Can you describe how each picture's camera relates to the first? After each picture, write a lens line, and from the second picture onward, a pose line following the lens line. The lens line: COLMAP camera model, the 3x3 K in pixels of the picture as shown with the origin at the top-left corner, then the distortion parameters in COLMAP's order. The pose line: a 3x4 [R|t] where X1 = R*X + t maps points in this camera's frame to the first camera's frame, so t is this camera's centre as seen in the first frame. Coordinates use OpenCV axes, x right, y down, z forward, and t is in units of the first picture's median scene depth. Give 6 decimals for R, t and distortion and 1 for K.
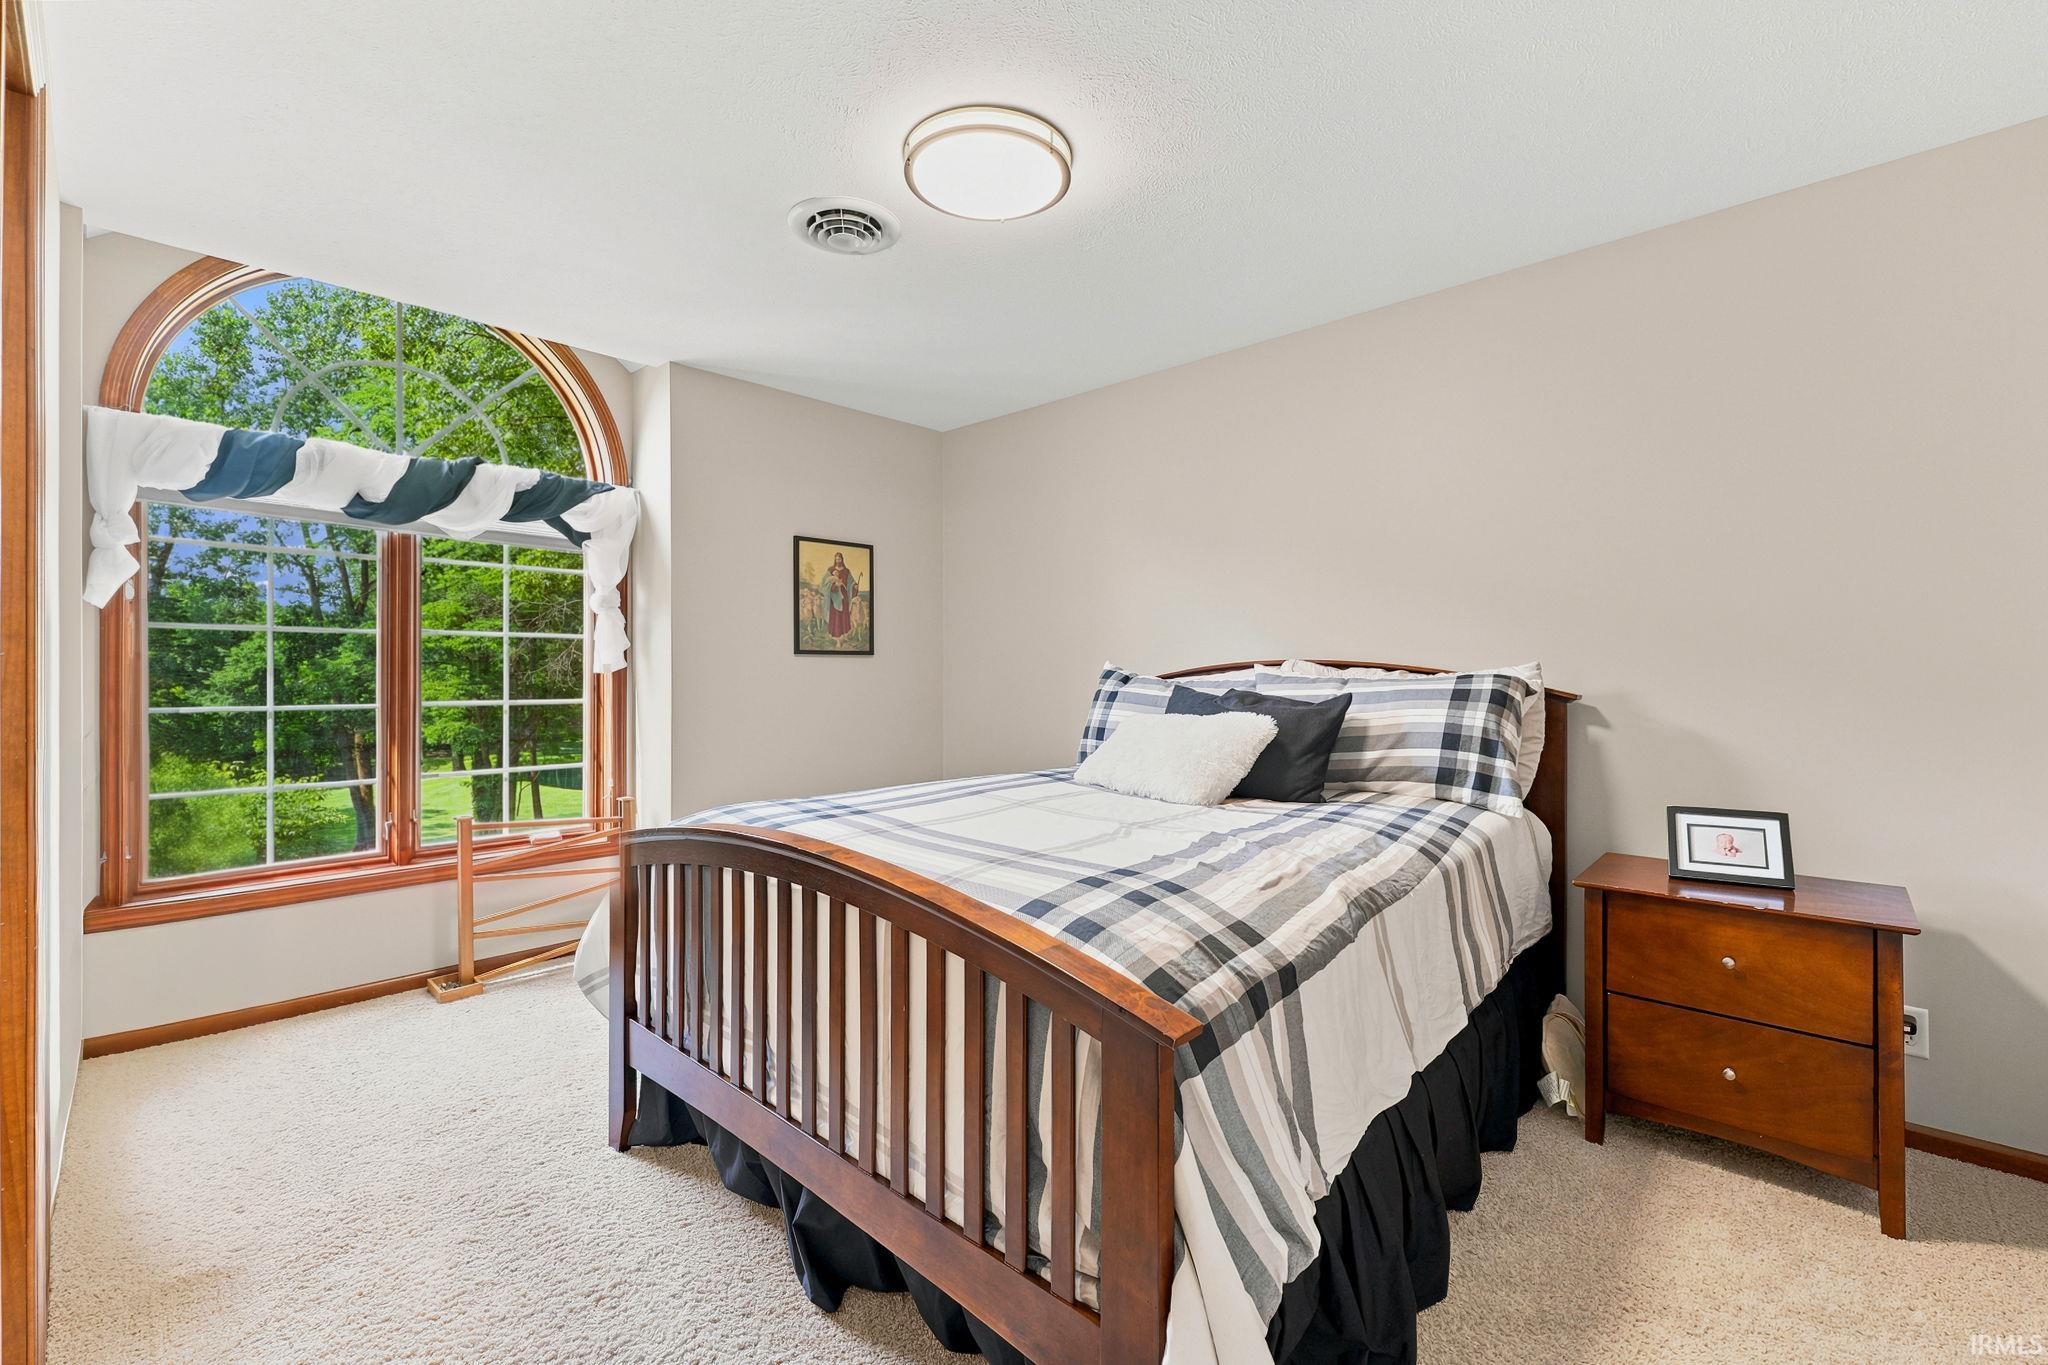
lens RADIAL K [[868.3, 0, 1016.5], [0, 868.3, 678.9], [0, 0, 1]] dist [-0.000774, -0.000149]
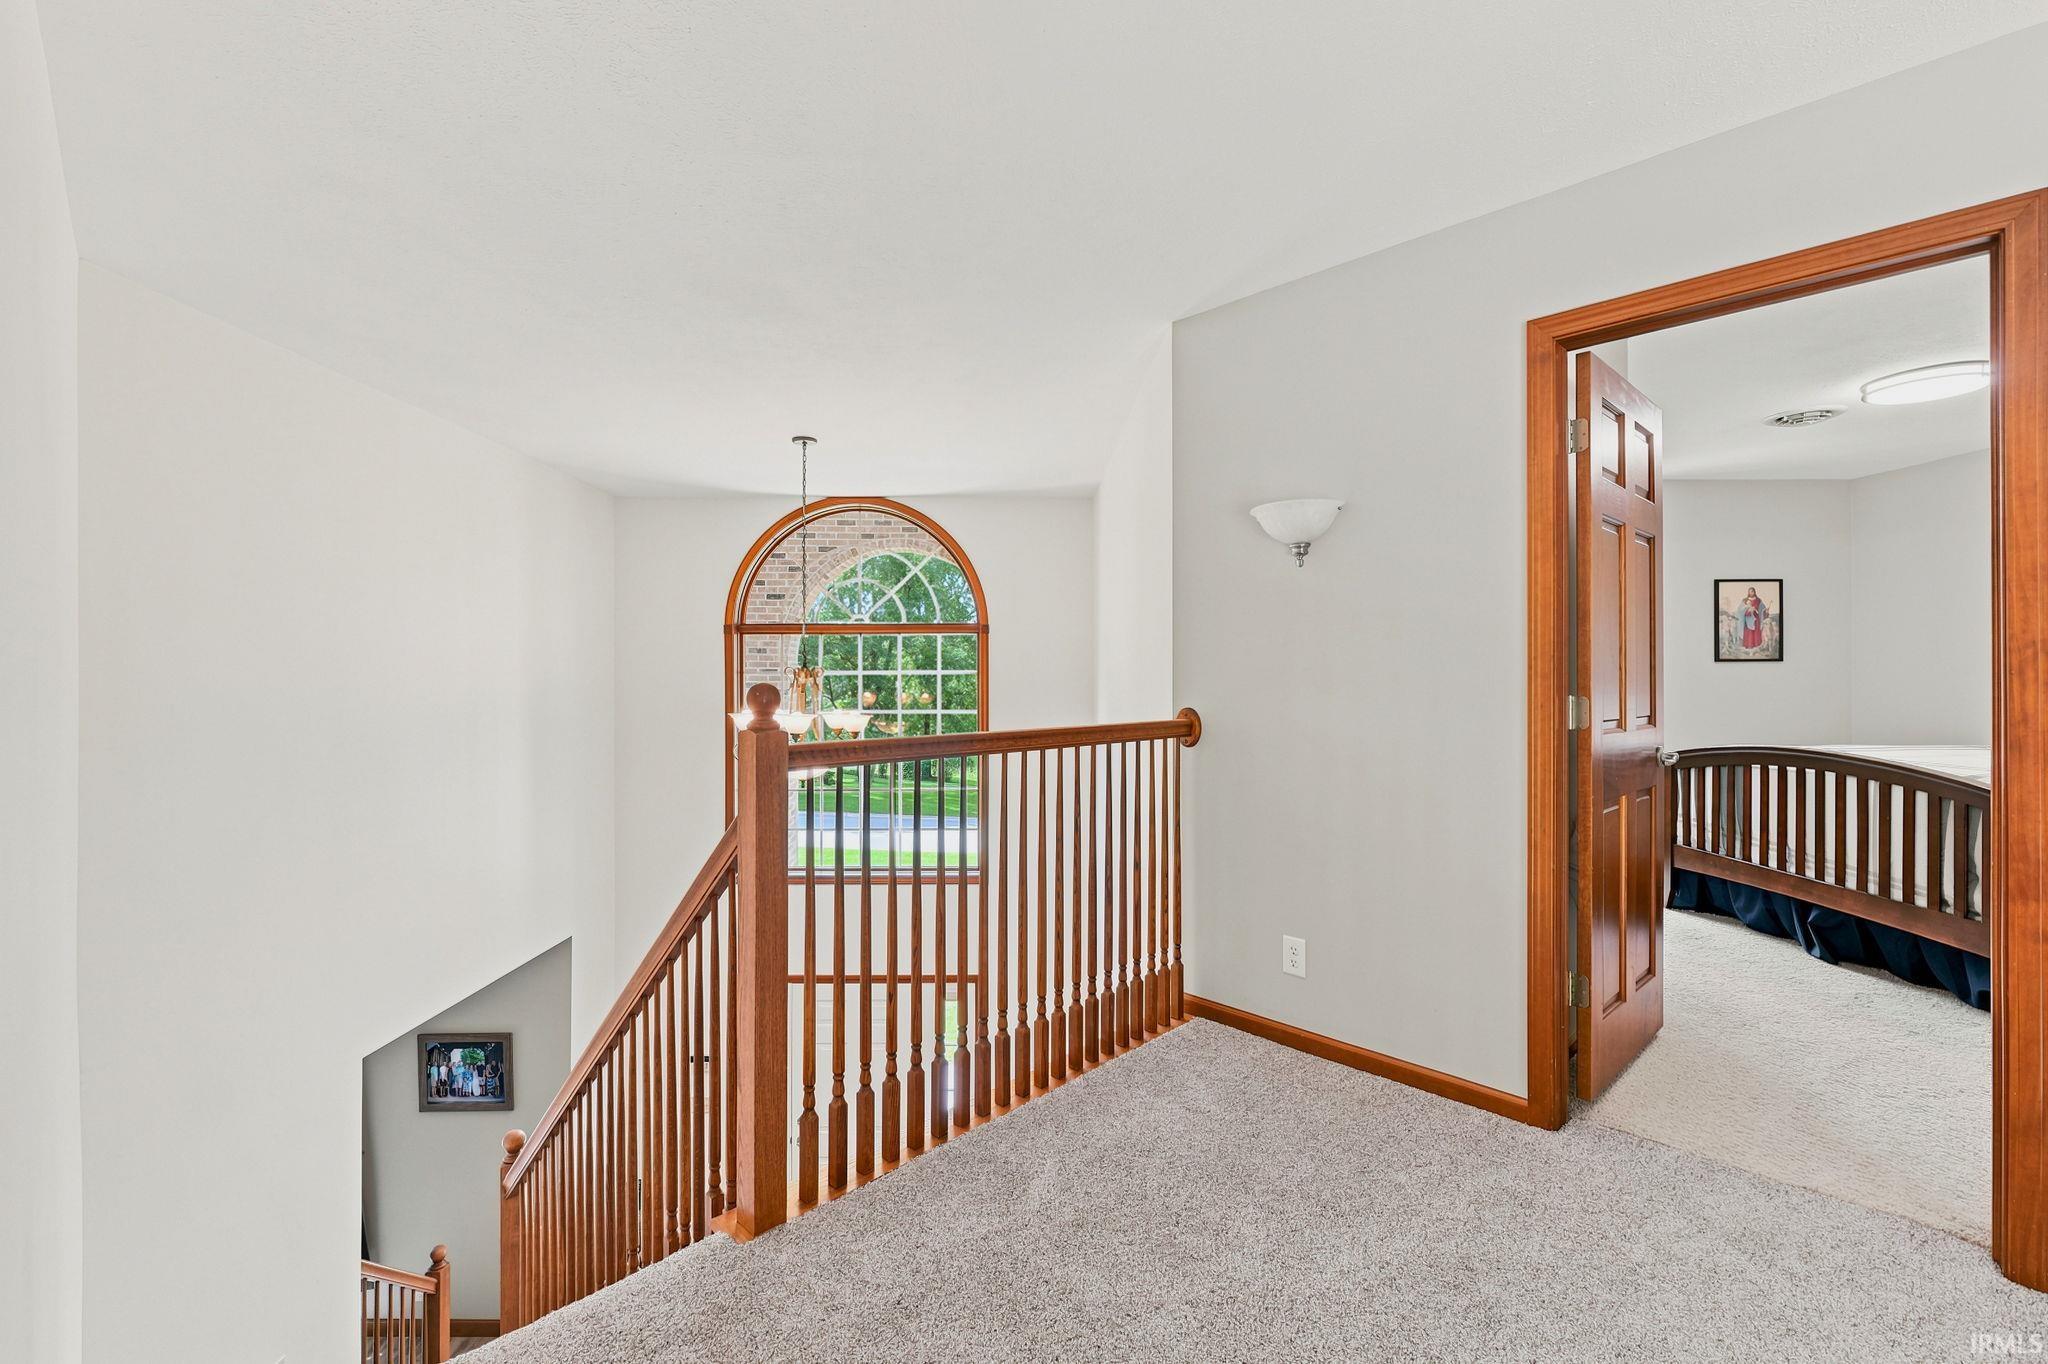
lens RADIAL K [[868.3, 0, 1016.5], [0, 868.3, 678.4], [0, 0, 1]] dist [-0.000774, -0.000149]
pose [[0.694846, -0.000612, -0.719158, -0.026956], [-0.003047, 0.999988, -0.003795, 0.006883], [0.719152, 0.004828, 0.694836, -0.787689]]
